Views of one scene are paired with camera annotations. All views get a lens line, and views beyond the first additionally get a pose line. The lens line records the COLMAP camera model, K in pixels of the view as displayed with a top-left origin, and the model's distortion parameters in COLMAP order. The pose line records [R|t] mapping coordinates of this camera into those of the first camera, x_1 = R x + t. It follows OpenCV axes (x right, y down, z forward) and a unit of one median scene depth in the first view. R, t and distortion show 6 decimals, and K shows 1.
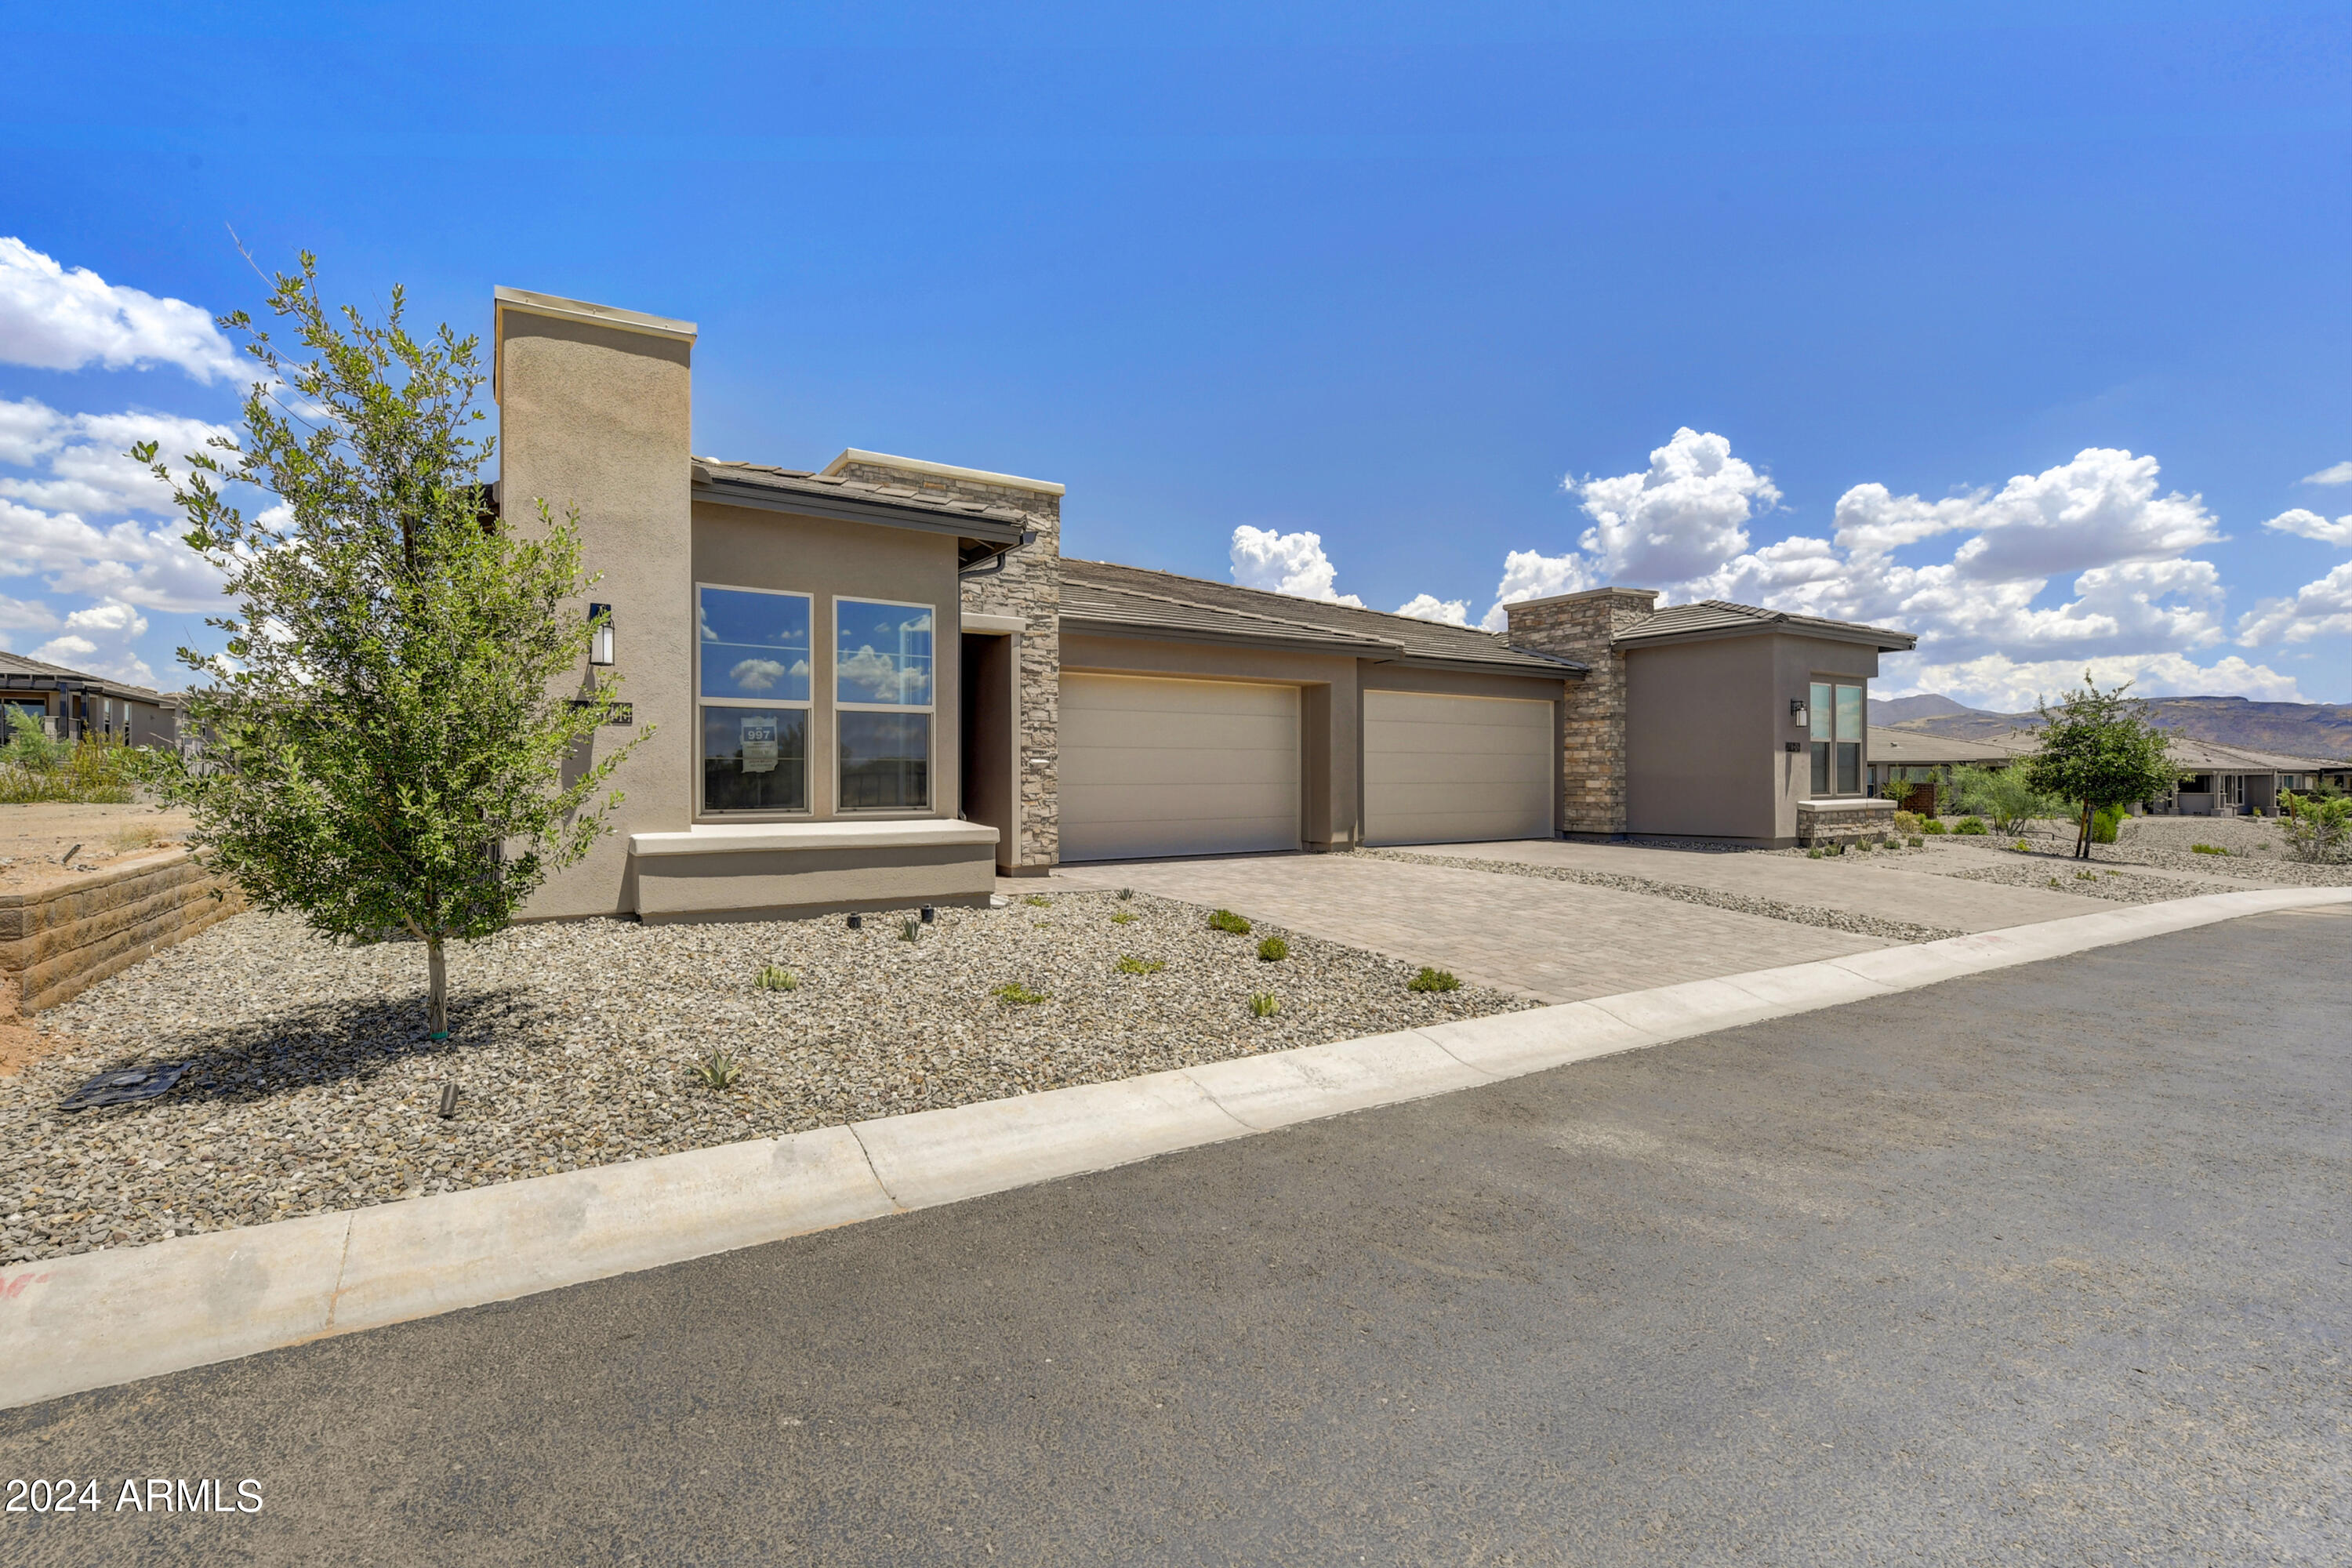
lens RADIAL K [[932.9, 0, 1166.7], [0, 932.9, 778.8], [0, 0, 1]] dist [0.008552, -0.001685]
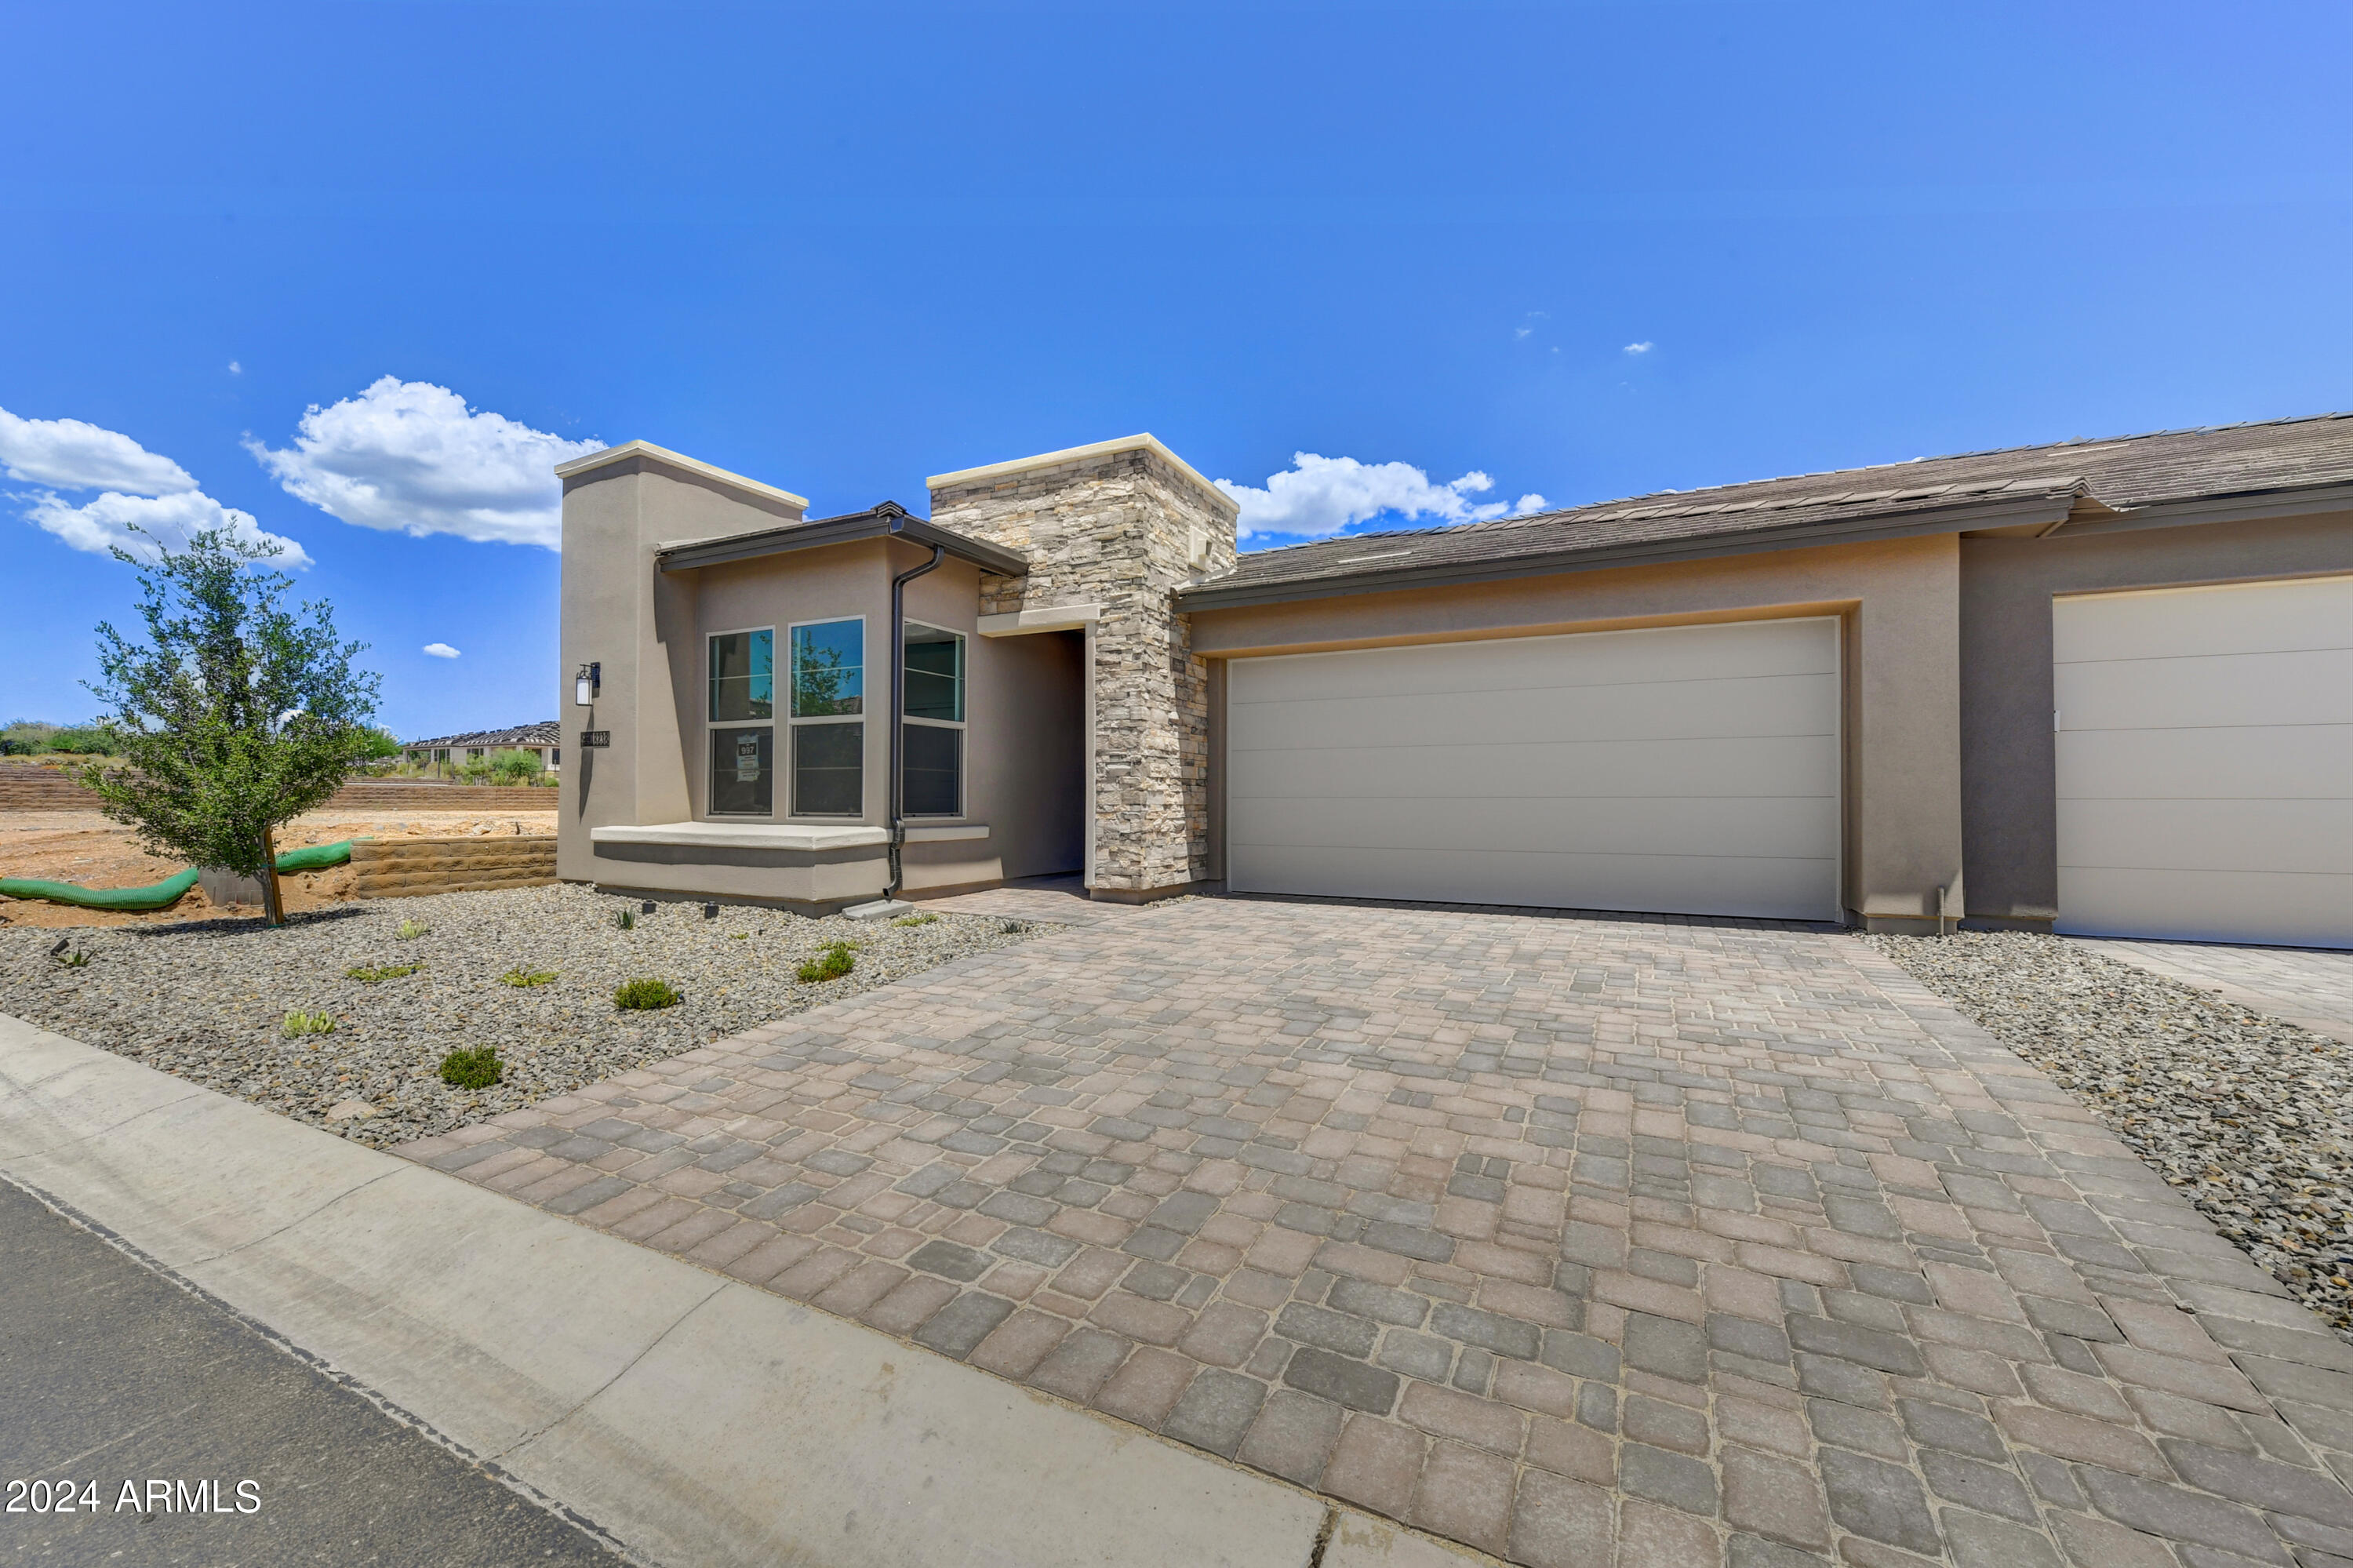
lens RADIAL K [[933.3, 0, 1168.6], [0, 933.3, 791.1], [0, 0, 1]] dist [0.008552, -0.001685]
pose [[0.503942, -0.009712, -0.863683, 0.630626], [-0.002840, 0.999913, -0.012901, 0.014176], [0.863733, 0.008954, 0.503871, 0.618996]]
